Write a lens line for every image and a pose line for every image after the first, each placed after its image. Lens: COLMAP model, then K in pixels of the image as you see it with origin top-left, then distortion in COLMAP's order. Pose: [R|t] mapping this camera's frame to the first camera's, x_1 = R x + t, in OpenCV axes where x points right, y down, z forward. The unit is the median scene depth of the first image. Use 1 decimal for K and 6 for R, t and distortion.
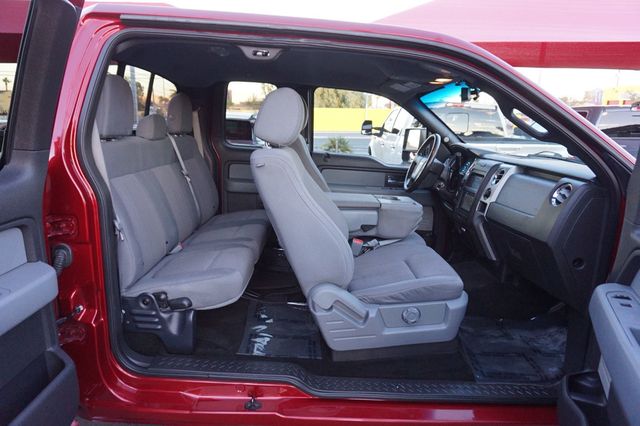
lens RADIAL K [[434.0, 0, 320.0], [0, 434.0, 213.0], [0, 0, 1]] dist [-0.028561, 0.005723]
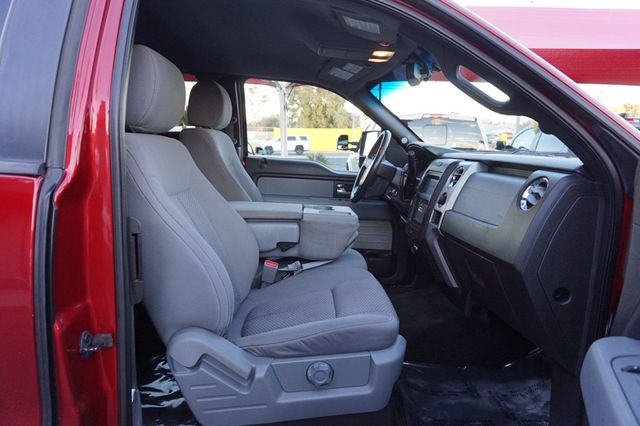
lens RADIAL K [[434.0, 0, 320.0], [0, 434.0, 213.0], [0, 0, 1]] dist [-0.028561, 0.005723]
pose [[0.999797, -0.006863, 0.018946, 0.163384], [0.007794, 0.998742, -0.049537, 0.015043], [-0.018582, 0.049675, 0.998593, 0.254735]]
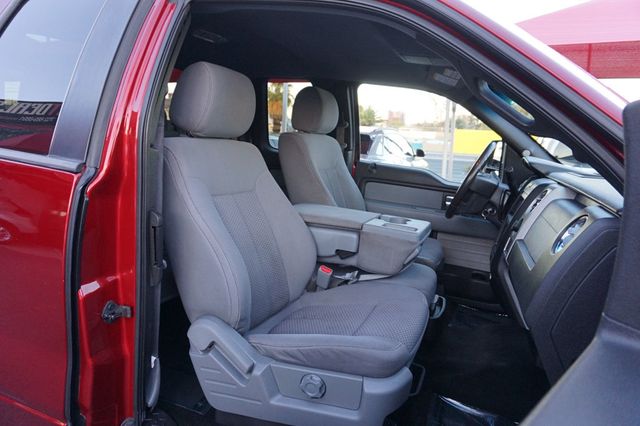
lens RADIAL K [[434.0, 0, 320.0], [0, 434.0, 213.0], [0, 0, 1]] dist [-0.028561, 0.005723]
pose [[0.922409, 0.098441, -0.373457, 0.365168], [-0.116608, 0.992829, -0.026308, -0.013493], [0.368190, 0.067815, 0.927274, 0.293608]]
